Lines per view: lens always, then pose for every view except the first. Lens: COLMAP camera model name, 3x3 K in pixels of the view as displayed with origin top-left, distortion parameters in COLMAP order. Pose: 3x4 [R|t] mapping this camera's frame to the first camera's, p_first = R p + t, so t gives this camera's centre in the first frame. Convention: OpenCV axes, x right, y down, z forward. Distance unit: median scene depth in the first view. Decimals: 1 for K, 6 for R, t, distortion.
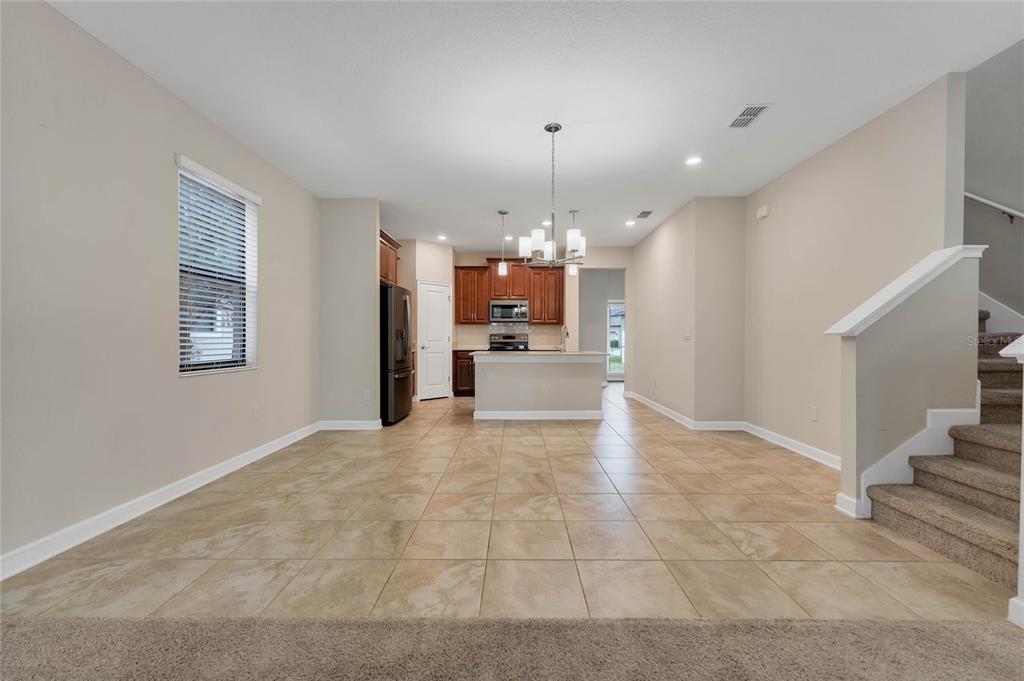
lens RADIAL K [[416.3, 0, 509.9], [0, 416.3, 339.5], [0, 0, 1]] dist [0.004569, 0.000746]
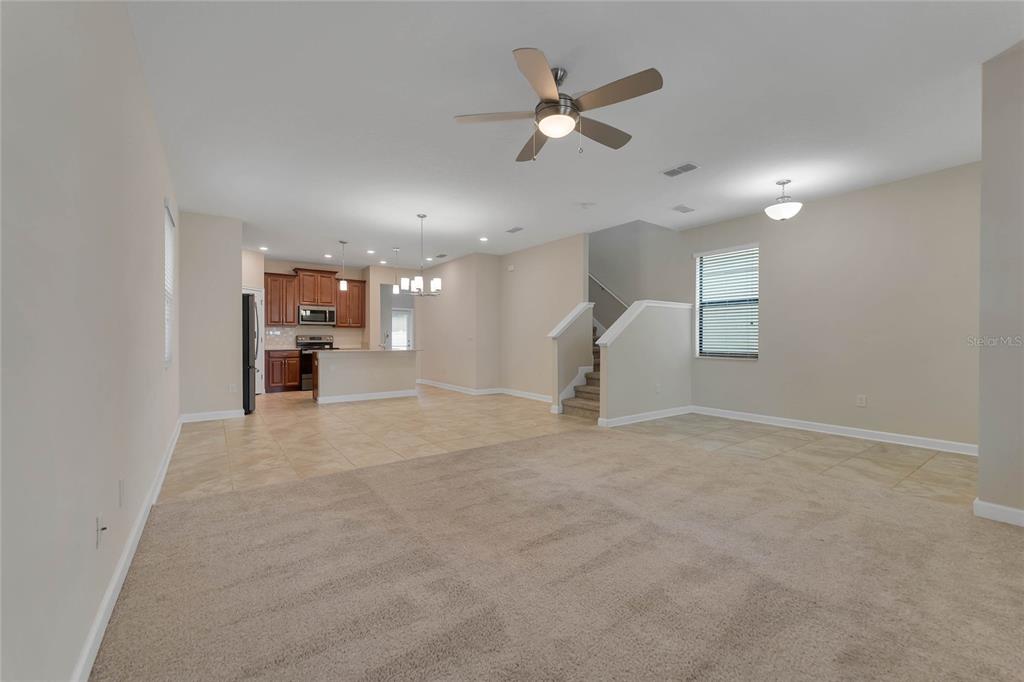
lens RADIAL K [[416.3, 0, 501.5], [0, 416.3, 334.2], [0, 0, 1]] dist [0.004569, 0.000746]
pose [[0.819904, 0.005146, 0.572478, -0.605927], [0.003561, 0.999894, -0.014087, 0.003124], [-0.572490, 0.013589, 0.819799, -0.584762]]
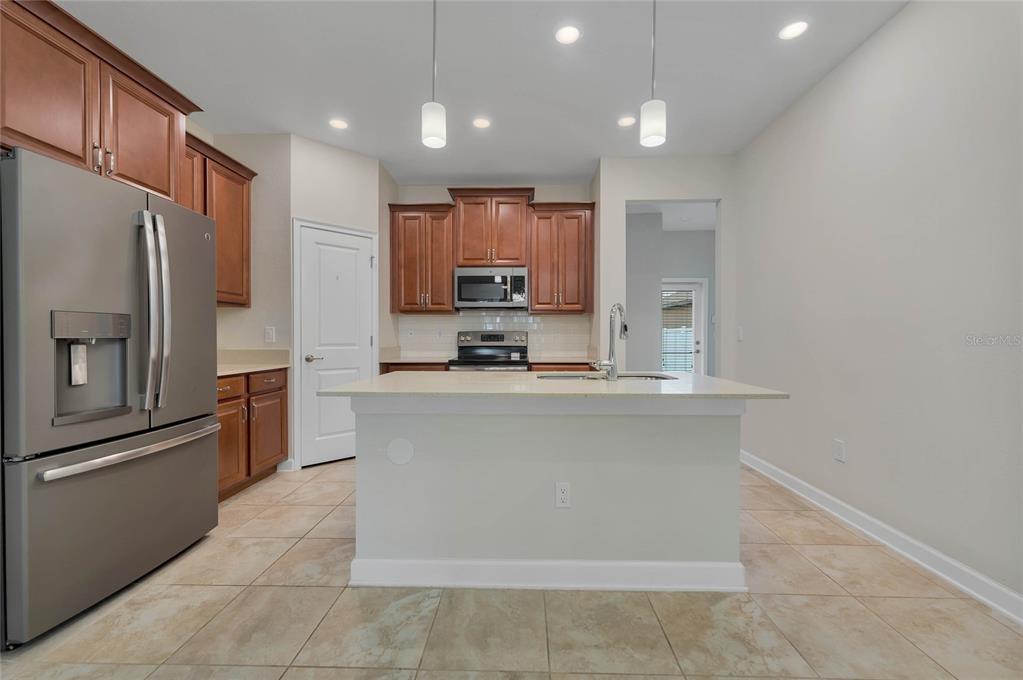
lens RADIAL K [[415.9, 0, 519.3], [0, 415.9, 334.8], [0, 0, 1]] dist [0.004569, 0.000746]
pose [[0.999872, 0.003147, -0.015689, 0.105851], [-0.003169, 0.999994, -0.001384, -0.021267], [0.015685, 0.001433, 0.999876, 1.177496]]
